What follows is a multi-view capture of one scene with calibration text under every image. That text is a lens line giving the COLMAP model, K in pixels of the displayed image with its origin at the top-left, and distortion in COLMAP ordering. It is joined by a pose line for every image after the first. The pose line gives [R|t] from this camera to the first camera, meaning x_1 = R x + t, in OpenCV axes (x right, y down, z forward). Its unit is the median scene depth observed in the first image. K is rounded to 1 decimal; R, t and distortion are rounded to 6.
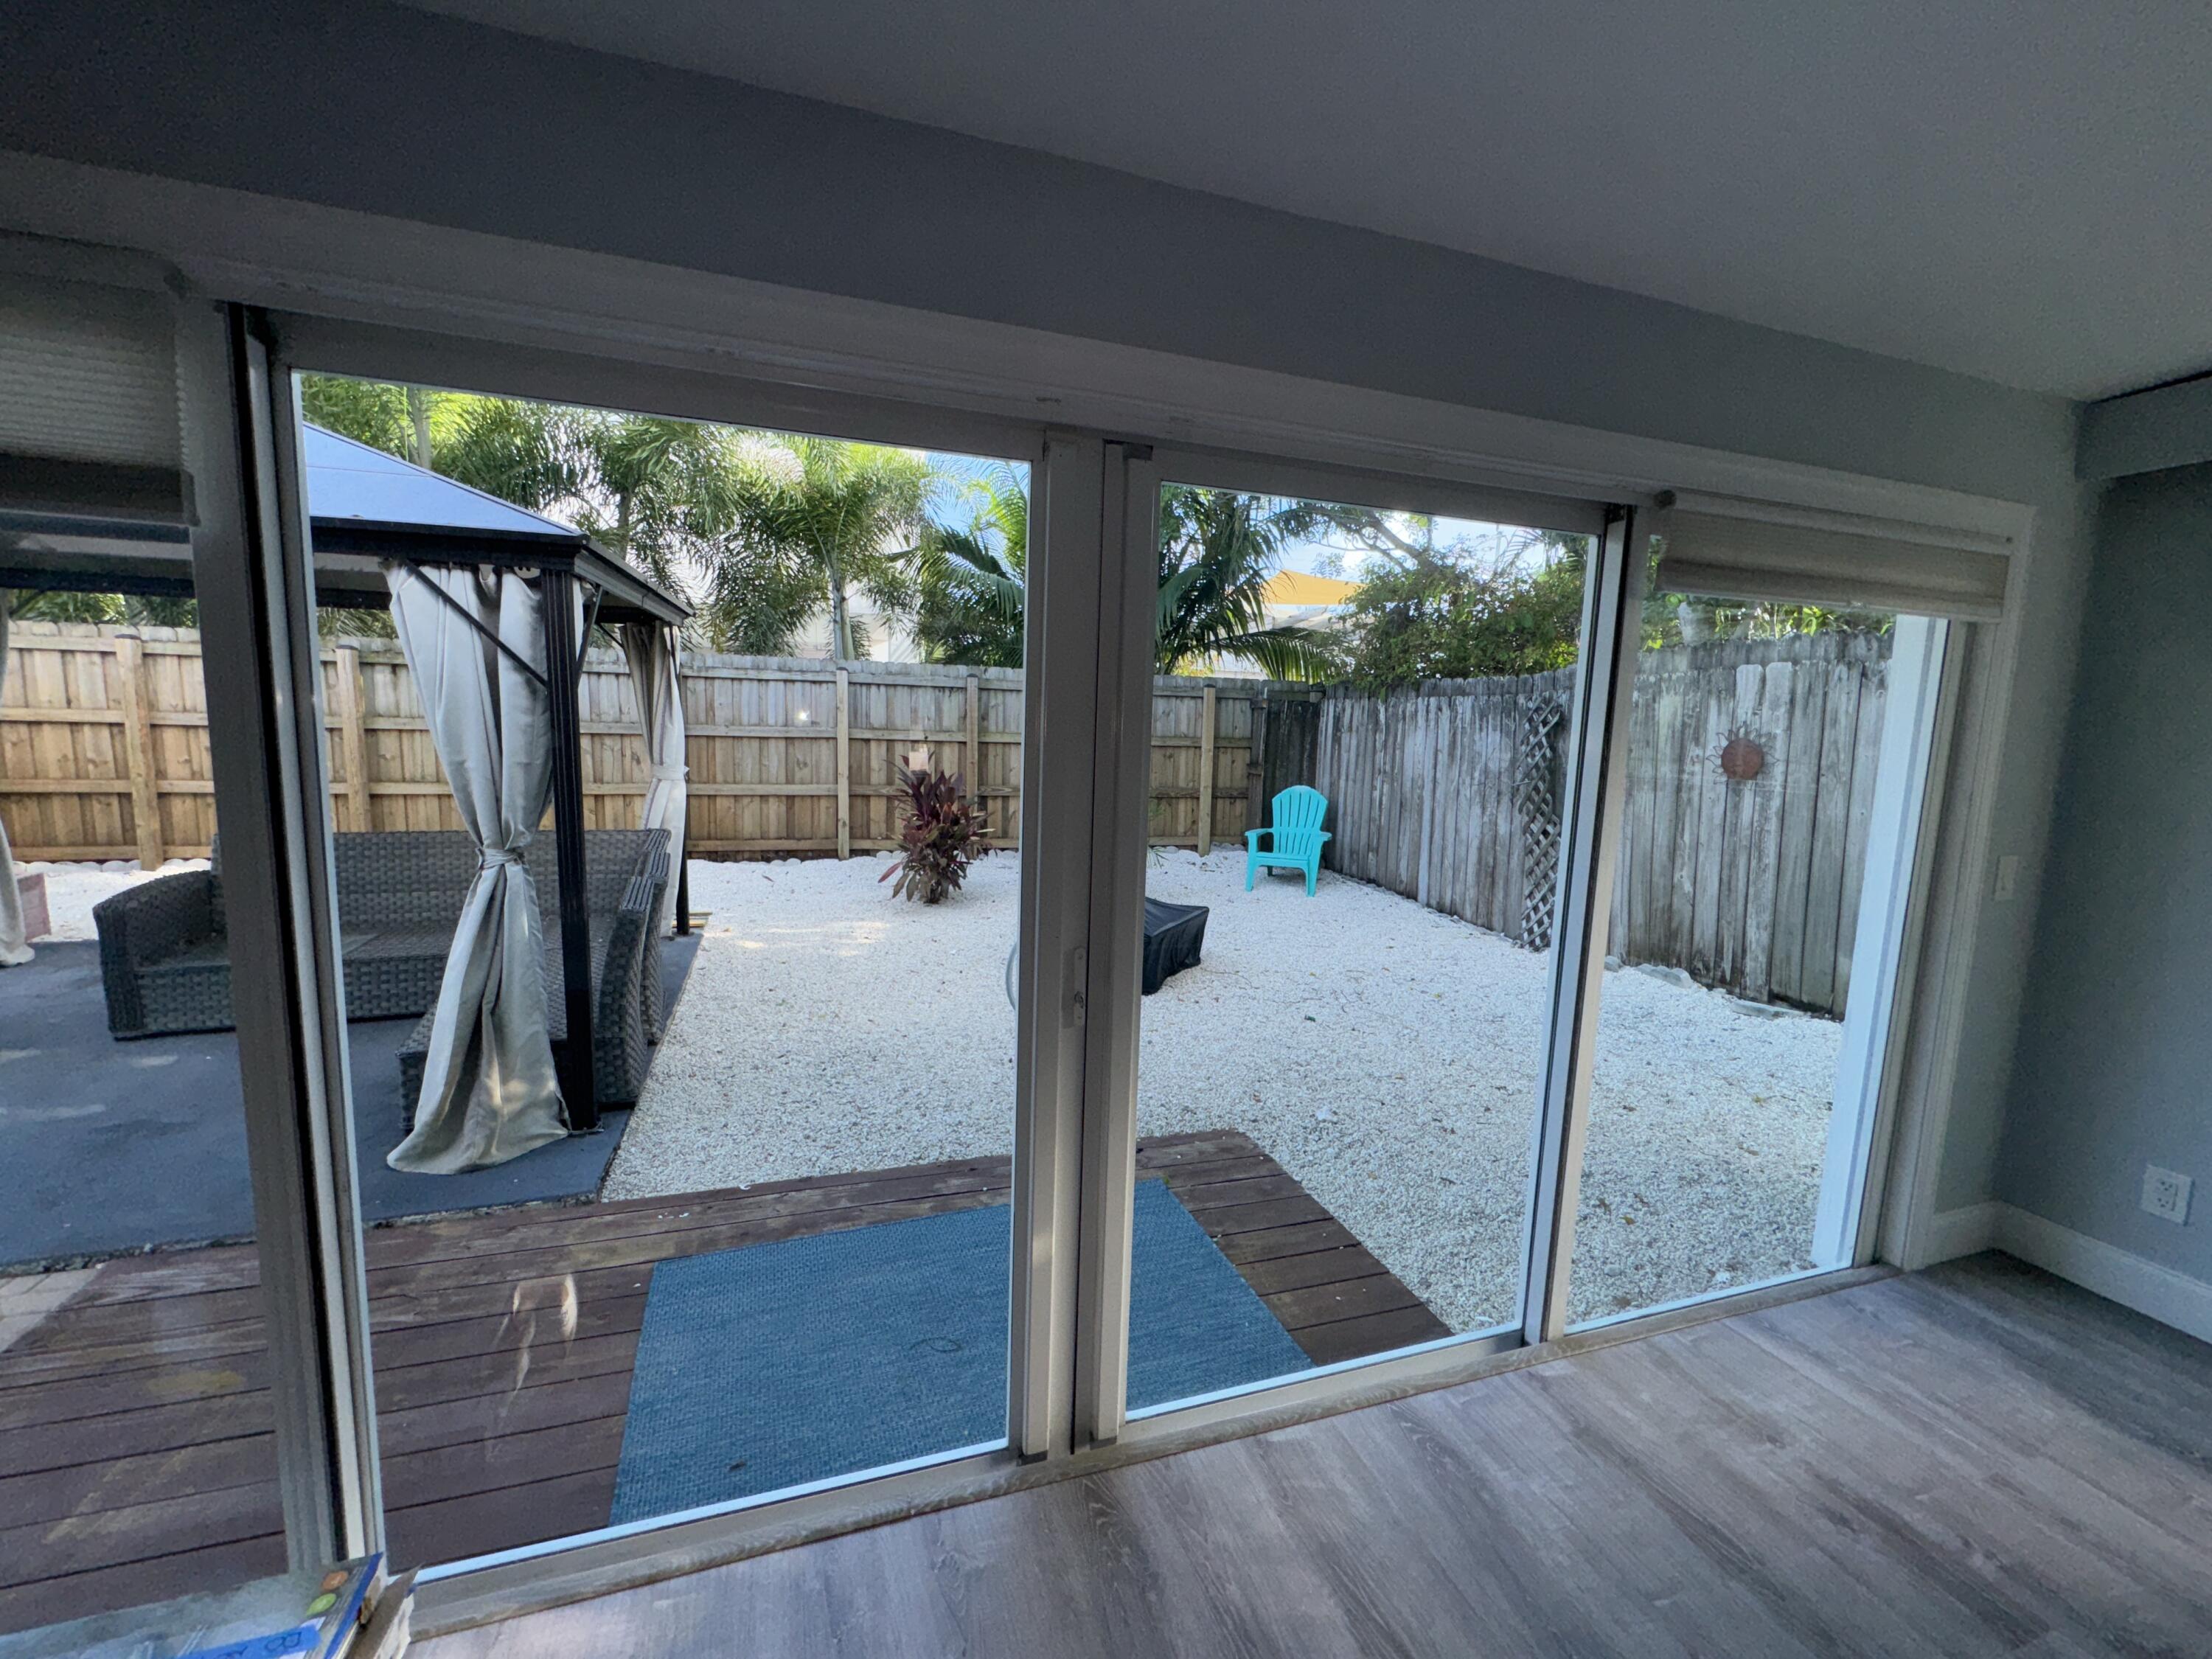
lens RADIAL K [[889.7, 0, 1106.0], [0, 889.7, 829.5], [0, 0, 1]] dist [-0.003232, 0.000403]
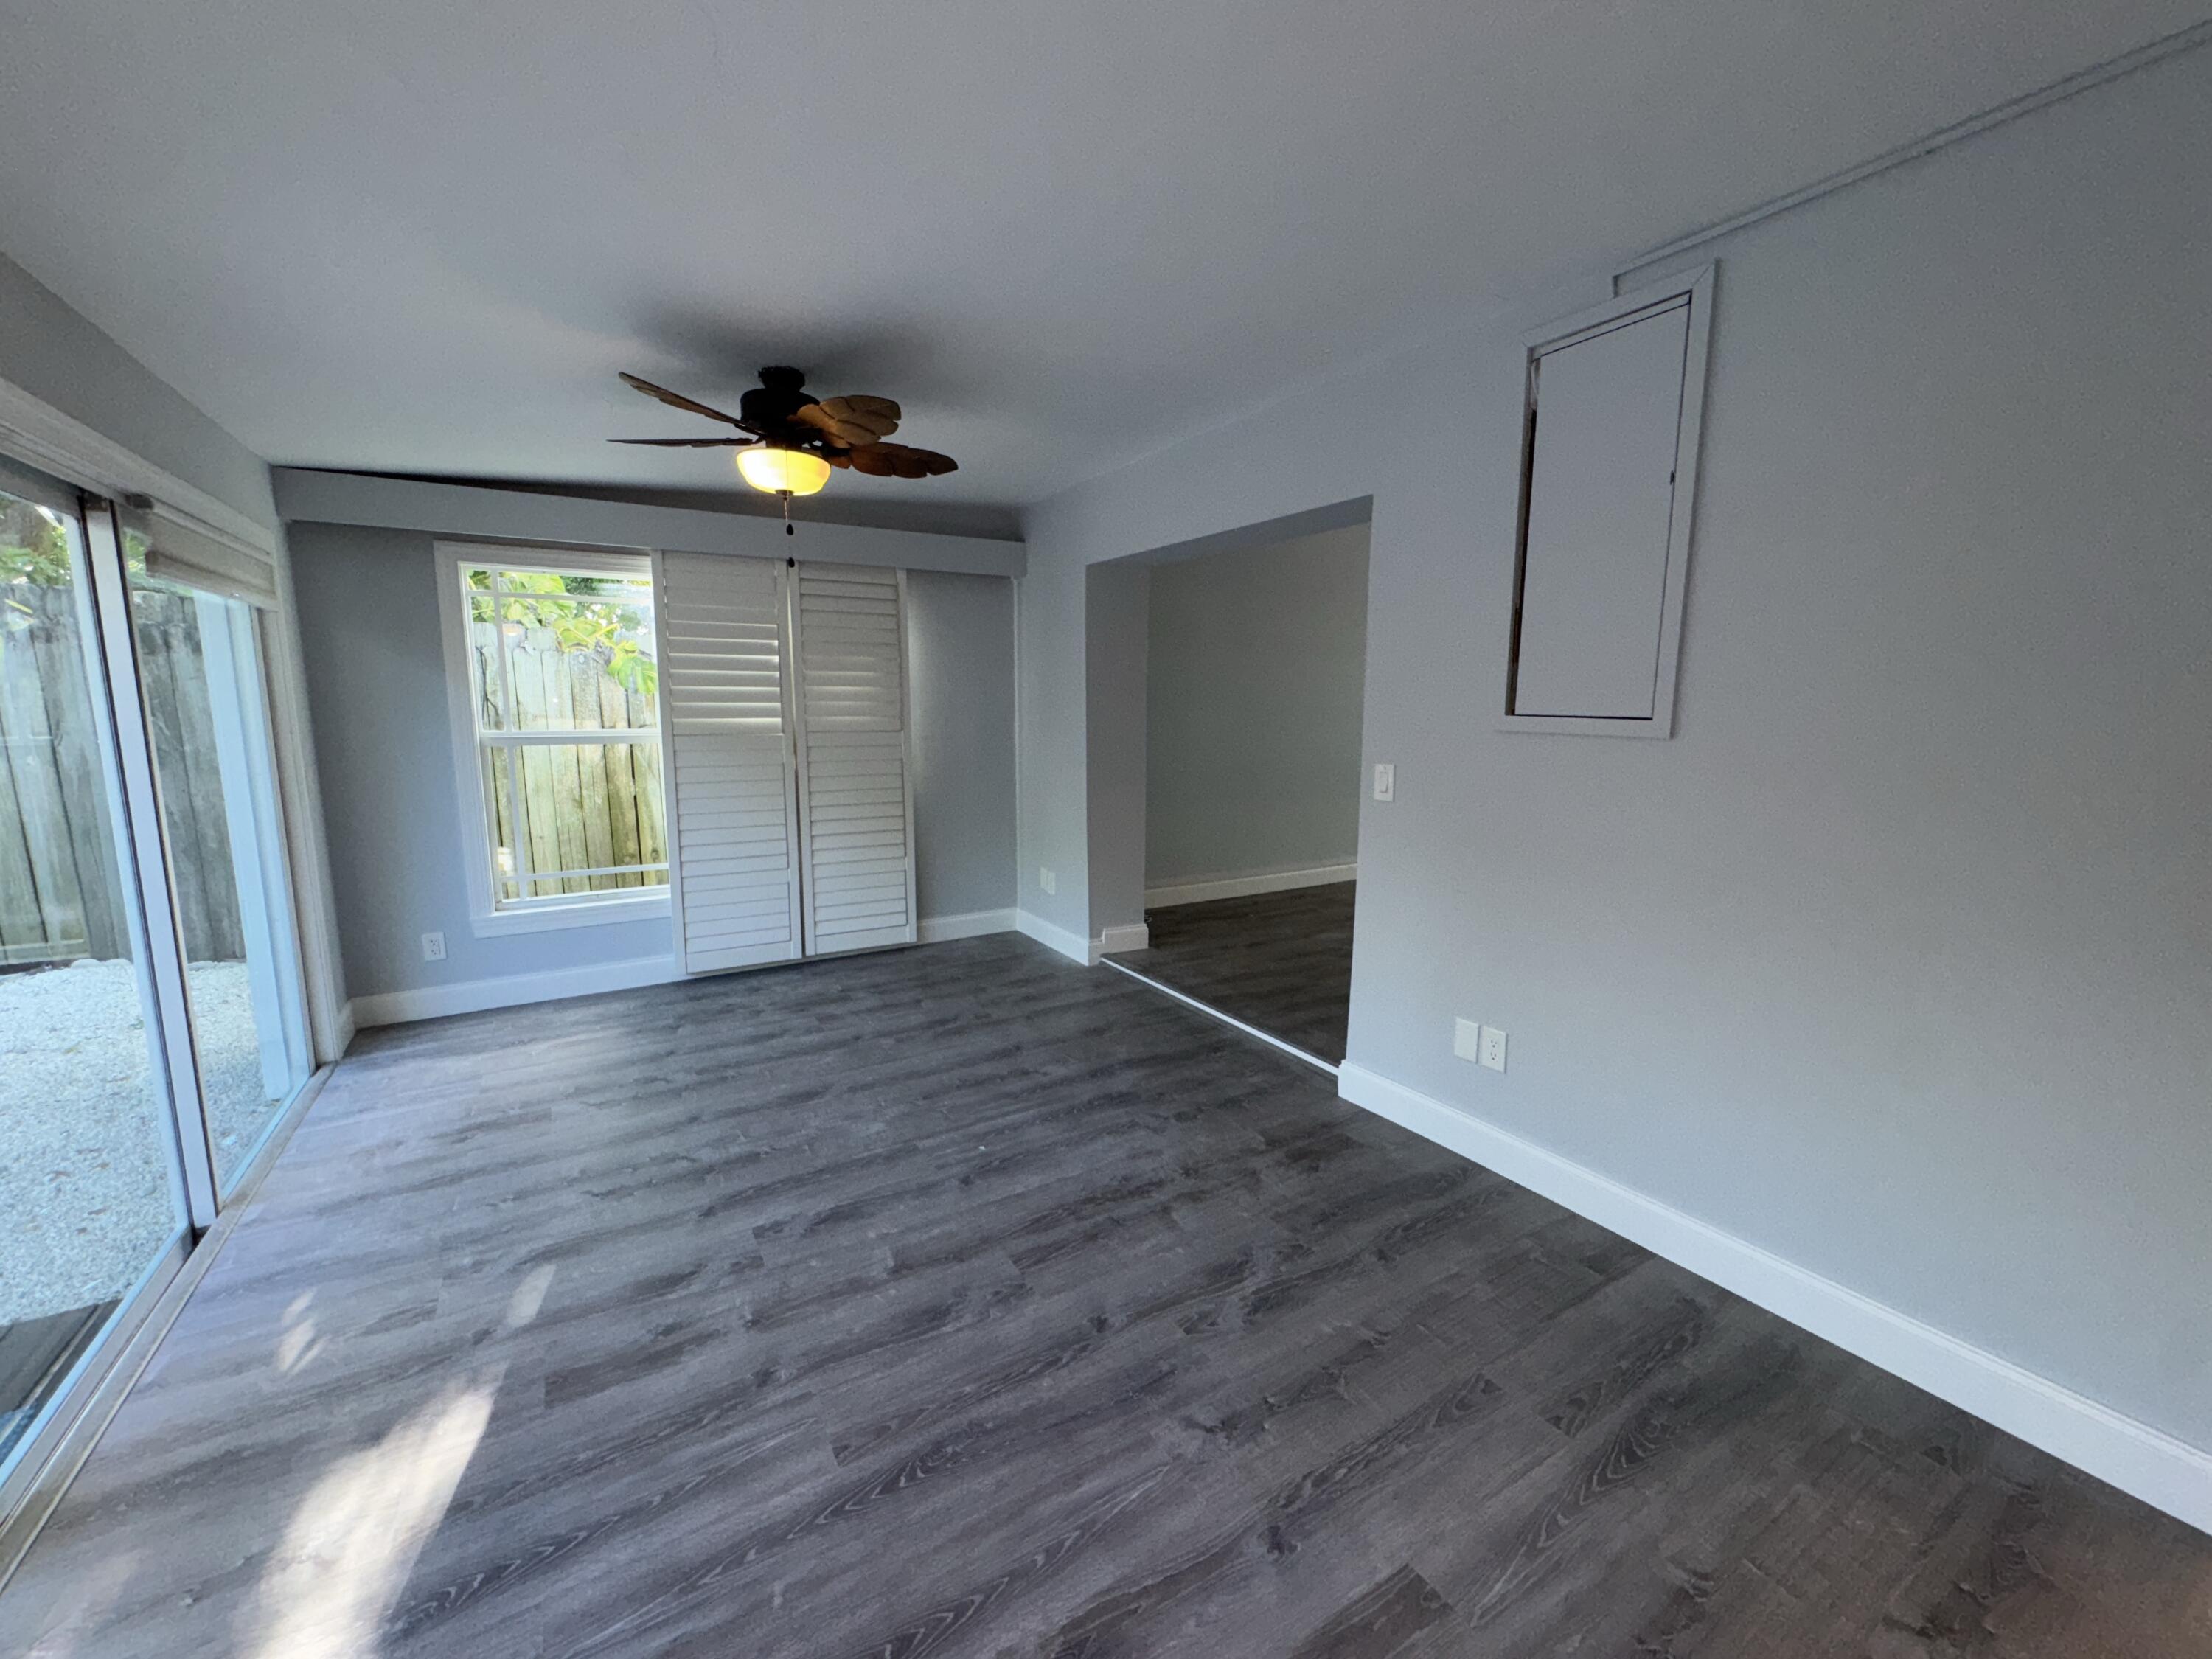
lens RADIAL K [[889.7, 0, 1106.0], [0, 889.7, 829.5], [0, 0, 1]] dist [-0.003232, 0.000403]
pose [[-0.215748, -0.177372, 0.960204, -0.248102], [0.112398, 0.972315, 0.204864, -0.008619], [-0.969959, 0.152124, -0.189838, 0.000842]]
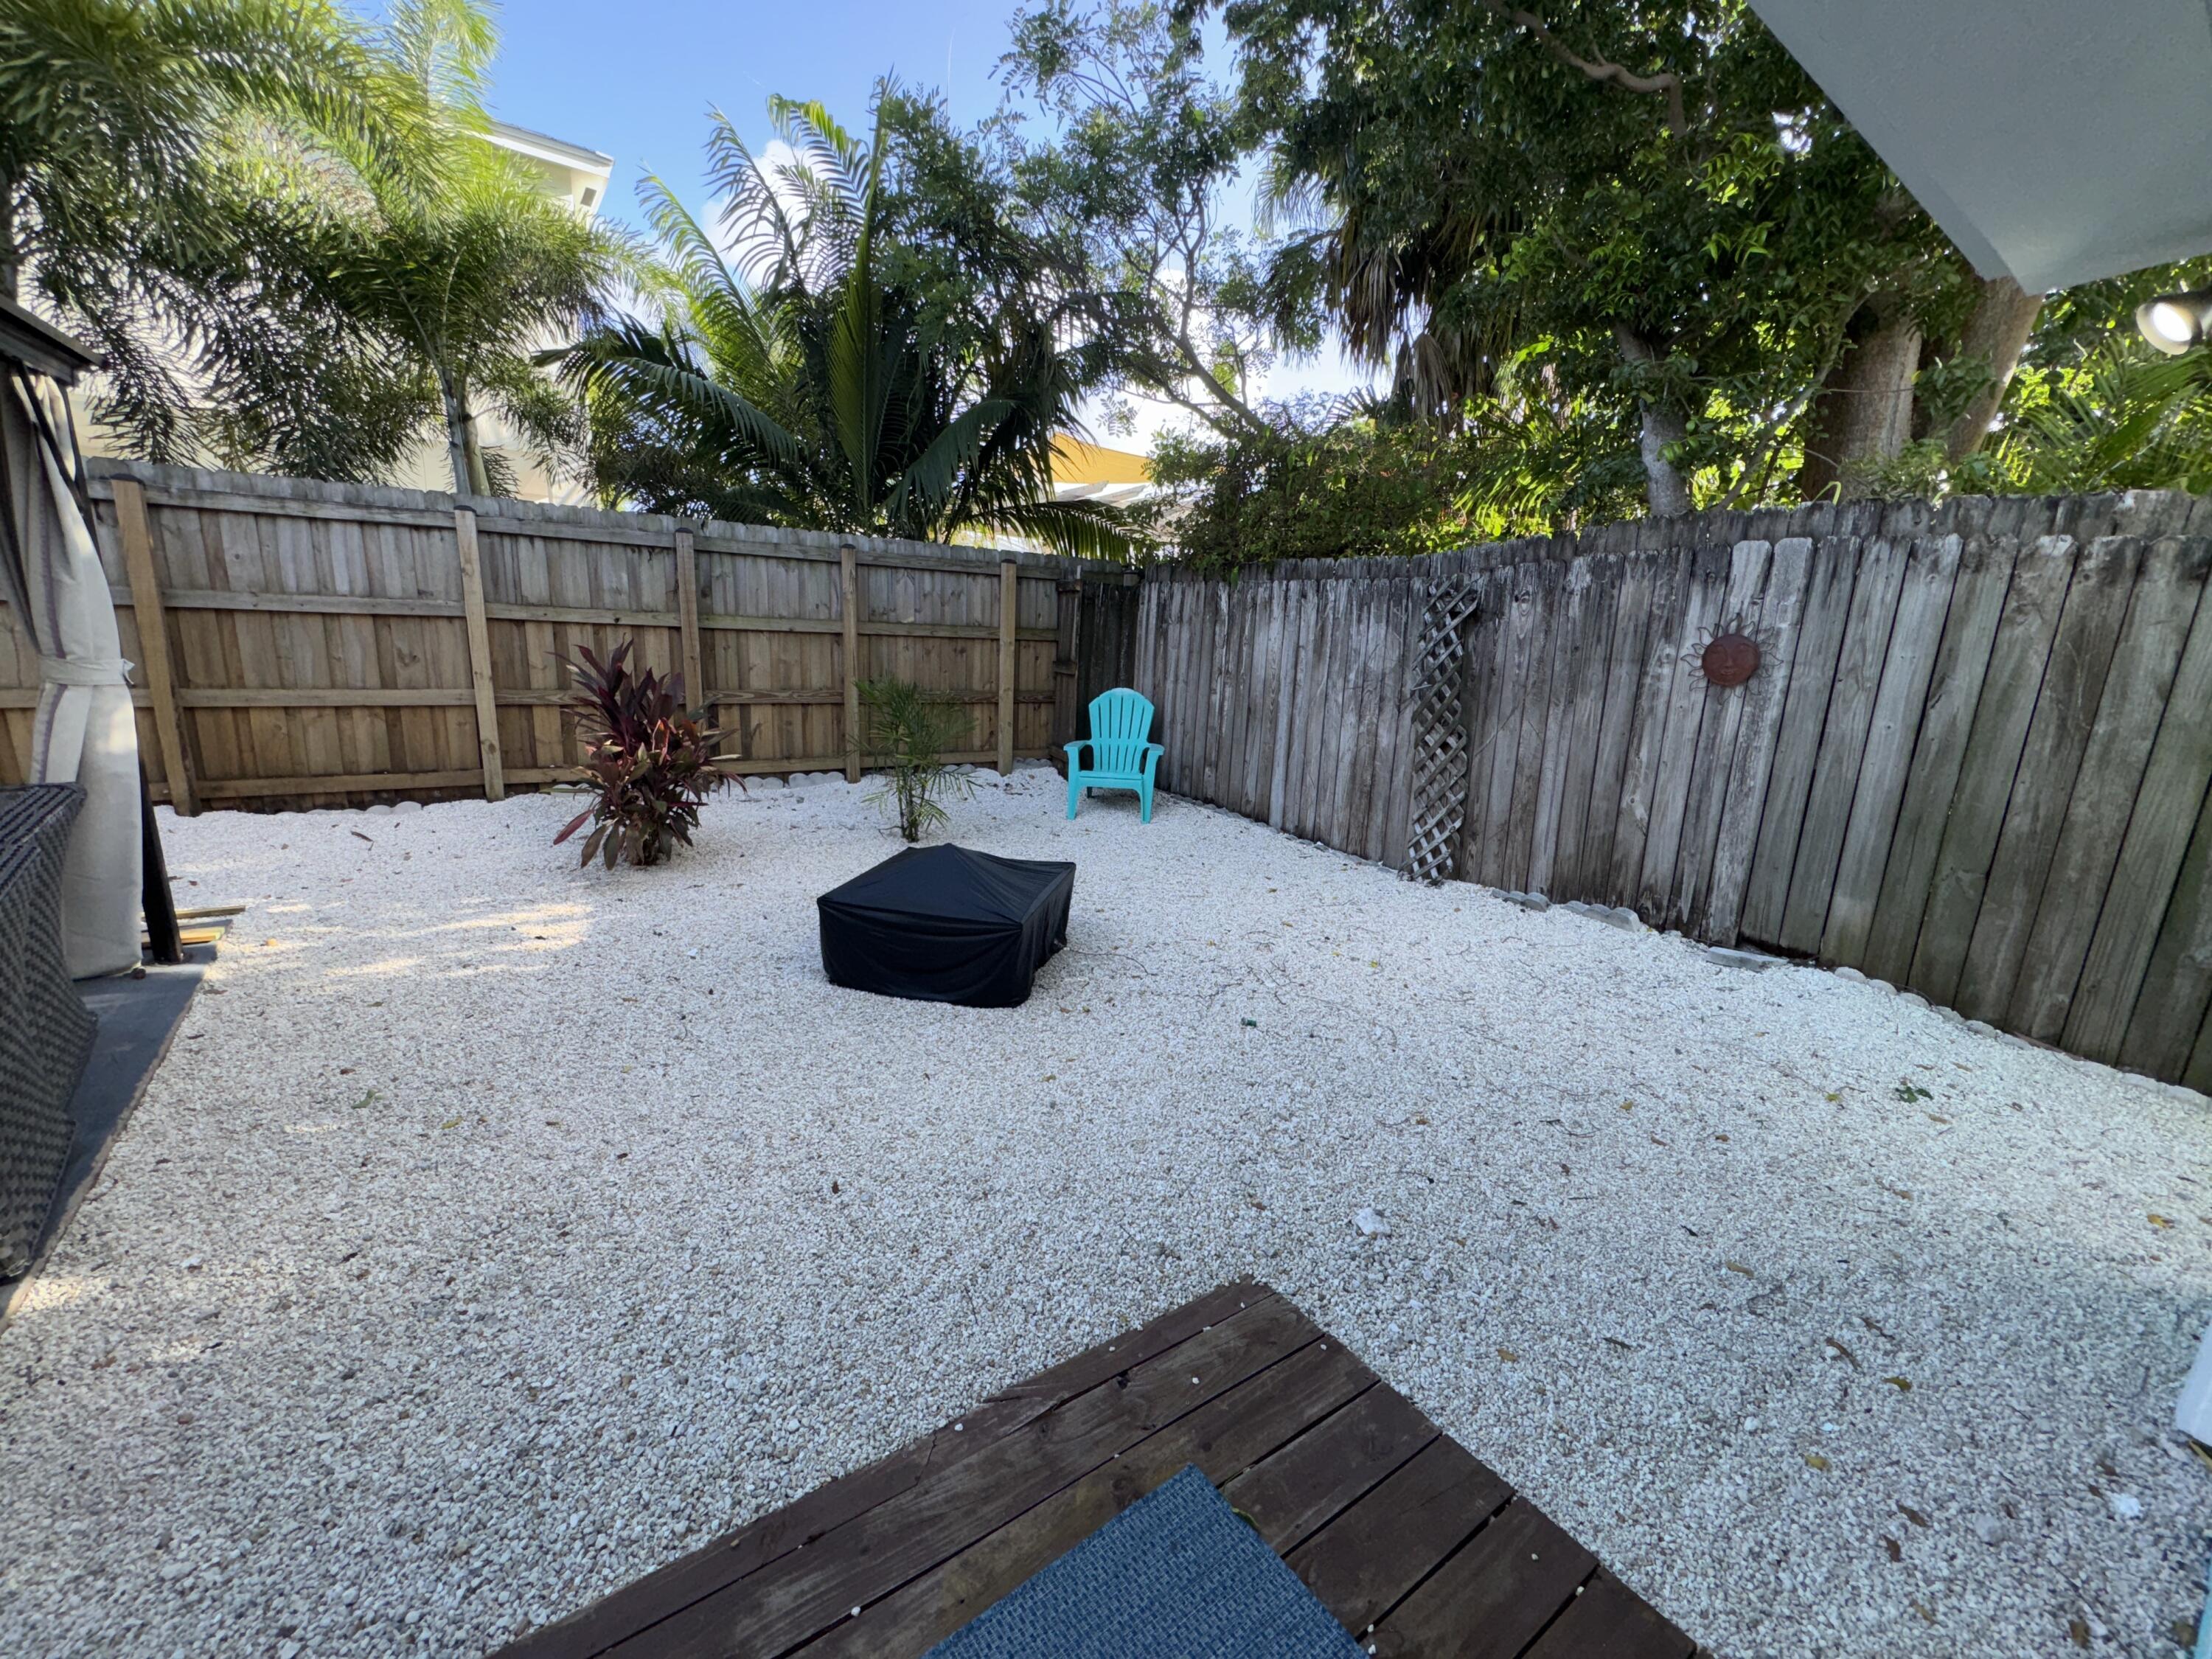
lens RADIAL K [[889.7, 0, 1106.0], [0, 889.7, 829.5], [0, 0, 1]] dist [-0.003232, 0.000403]
pose [[0.955771, -0.048444, 0.290096, -0.055943], [0.015094, 0.993121, 0.116113, -0.018730], [-0.293725, -0.106599, 0.949927, 0.254673]]
